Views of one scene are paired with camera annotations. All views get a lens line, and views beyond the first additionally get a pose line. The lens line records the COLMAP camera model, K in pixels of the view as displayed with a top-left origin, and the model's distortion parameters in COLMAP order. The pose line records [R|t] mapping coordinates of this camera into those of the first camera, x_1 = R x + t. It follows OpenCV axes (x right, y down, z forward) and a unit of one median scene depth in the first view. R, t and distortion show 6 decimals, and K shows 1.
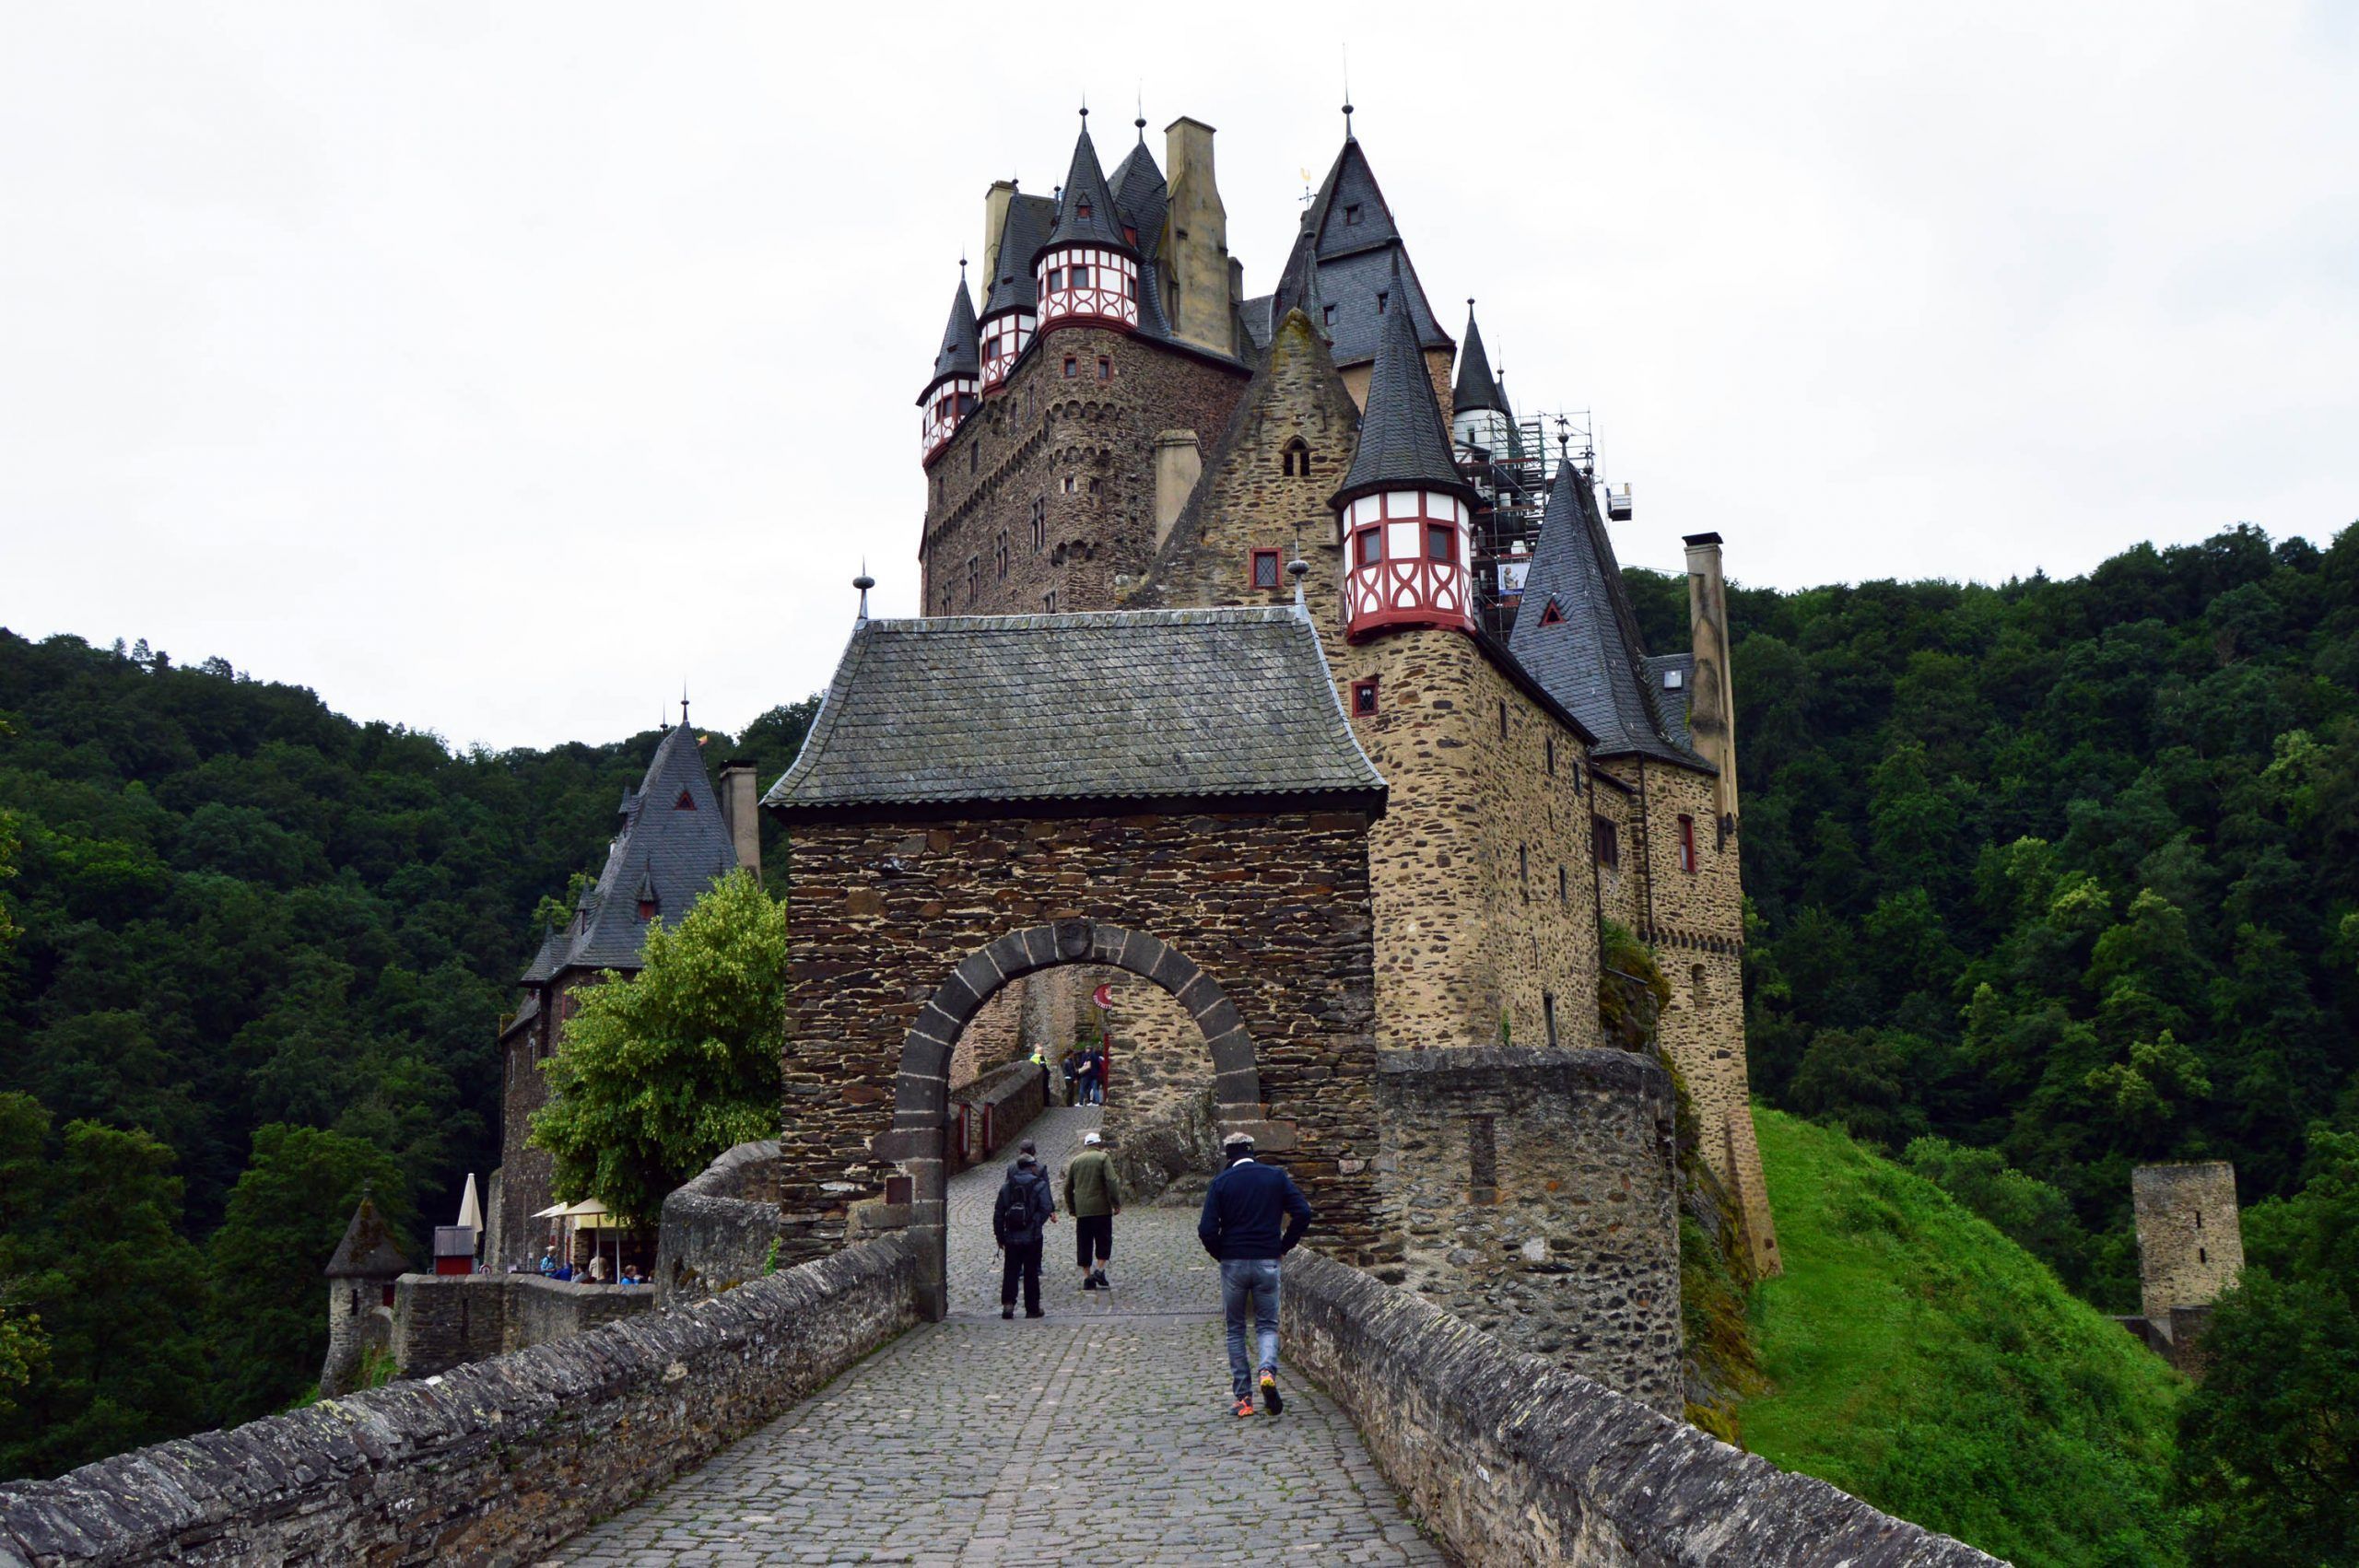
lens RADIAL K [[1970.5, 0, 1285.9], [0, 1970.5, 782.9], [0, 0, 1]] dist [-0.109926, 0.072463]
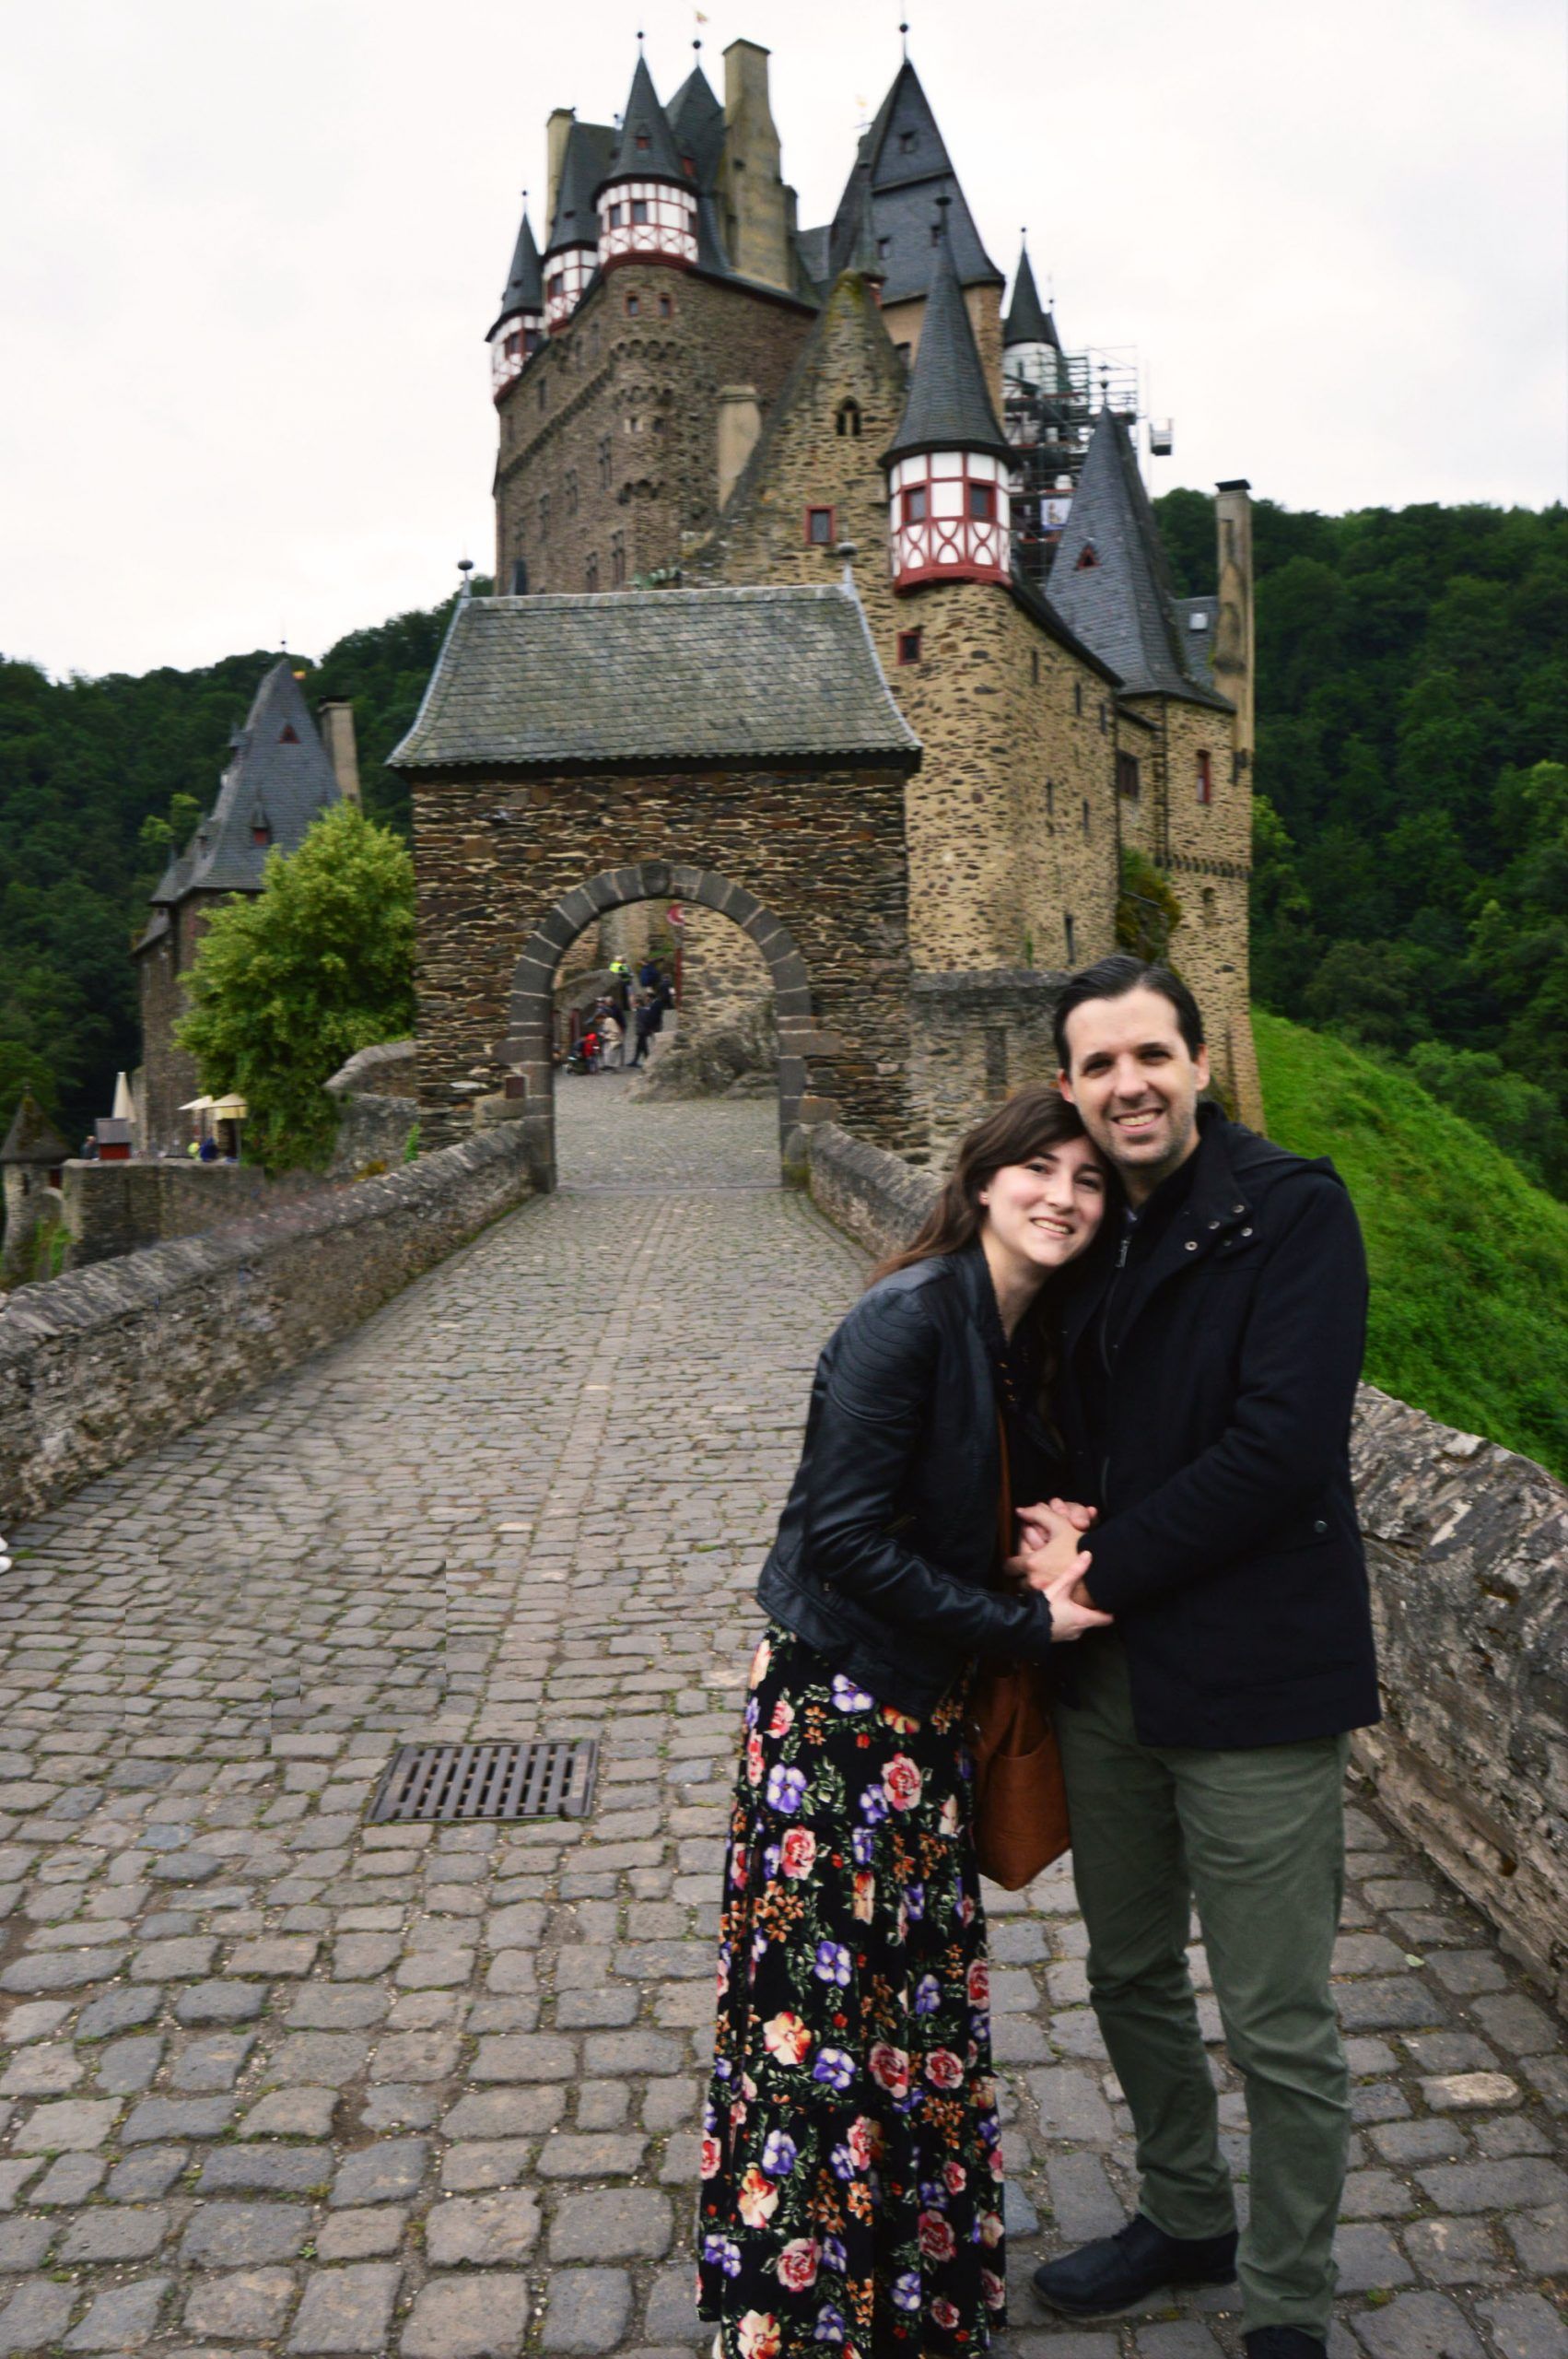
lens RADIAL K [[1970.5, 0, 784.0], [0, 1970.5, 1179.5], [0, 0, 1]] dist [-0.109926, 0.072463]
pose [[0.999540, 0.006717, -0.029583, 0.003986], [0.001009, 0.967276, 0.253724, -0.029903], [0.030319, -0.253637, 0.966824, -0.124186]]
